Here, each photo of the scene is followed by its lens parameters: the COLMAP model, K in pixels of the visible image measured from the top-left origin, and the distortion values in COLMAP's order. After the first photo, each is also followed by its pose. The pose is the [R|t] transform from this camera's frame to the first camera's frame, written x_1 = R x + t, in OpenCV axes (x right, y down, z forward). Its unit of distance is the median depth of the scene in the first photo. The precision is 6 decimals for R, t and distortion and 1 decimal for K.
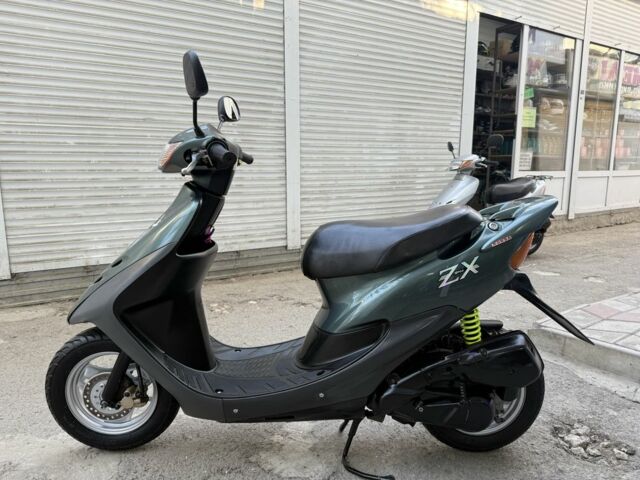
lens RADIAL K [[449.4, 0, 320.0], [0, 449.4, 240.0], [0, 0, 1]] dist [0.140556, -0.274335]
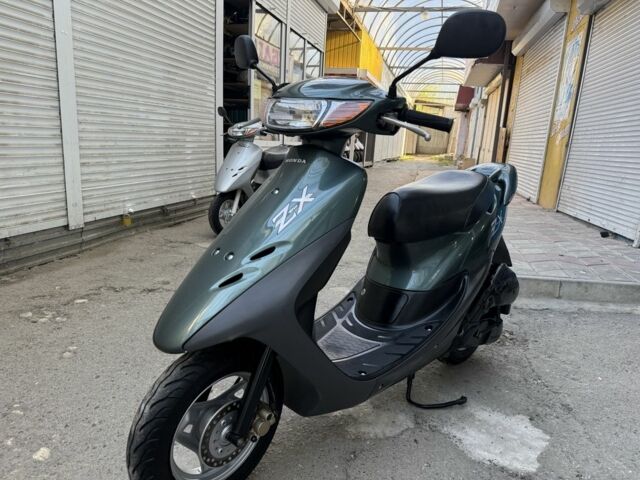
lens RADIAL K [[454.7, 0, 321.6], [0, 454.7, 240.7], [0, 0, 1]] dist [0.021107, -0.042410]
pose [[0.719840, -0.112891, 0.684899, -0.308839], [0.060347, 0.993128, 0.100270, -0.013072], [-0.691512, -0.030847, 0.721706, 0.137134]]
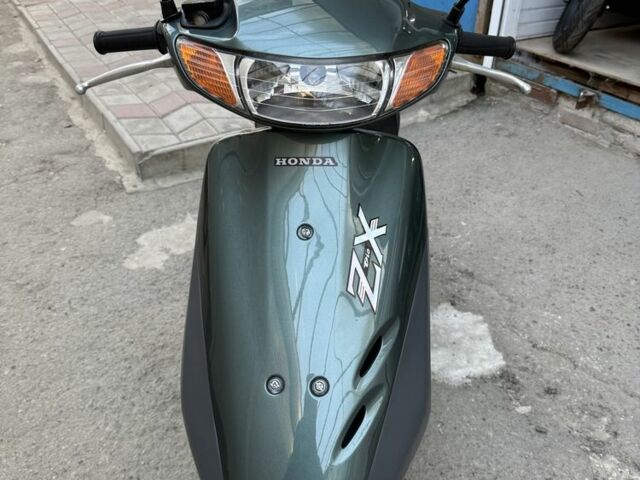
lens RADIAL K [[604.2, 0, 320.0], [0, 604.2, 240.0], [0, 0, 1]] dist [0.100679, -0.200721]
pose [[0.048625, -0.539062, 0.840861, -0.309134], [0.157767, 0.835434, 0.526460, -0.126786], [-0.986278, 0.107061, 0.125669, 0.336860]]
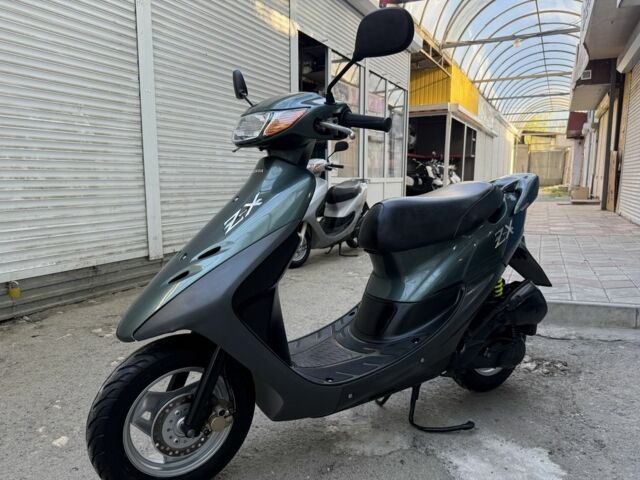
lens RADIAL K [[456.0, 0, 317.9], [0, 456.0, 237.0], [0, 0, 1]] dist [0.025303, -0.049457]
pose [[0.863669, -0.065770, 0.499750, -0.238185], [0.085248, 0.996228, -0.016215, 0.019050], [-0.496798, 0.056607, 0.866018, 0.067395]]
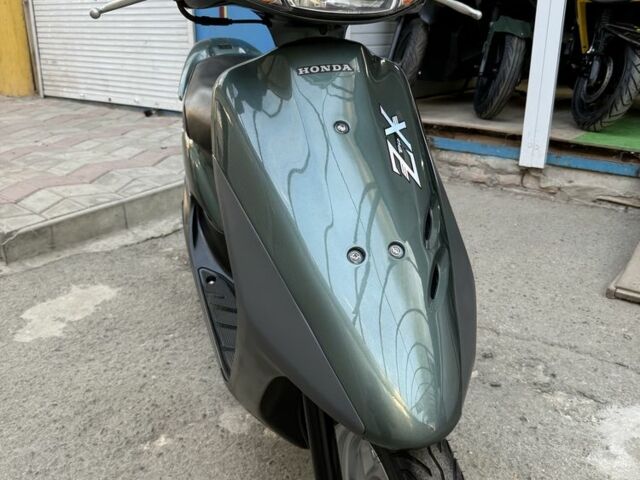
lens RADIAL K [[604.9, 0, 324.2], [0, 604.9, 242.5], [0, 0, 1]] dist [0.085278, -0.202139]
pose [[-0.298313, -0.341321, 0.891352, -0.343151], [0.160027, 0.902768, 0.399250, -0.069740], [-0.940957, 0.261742, -0.214687, 0.435253]]
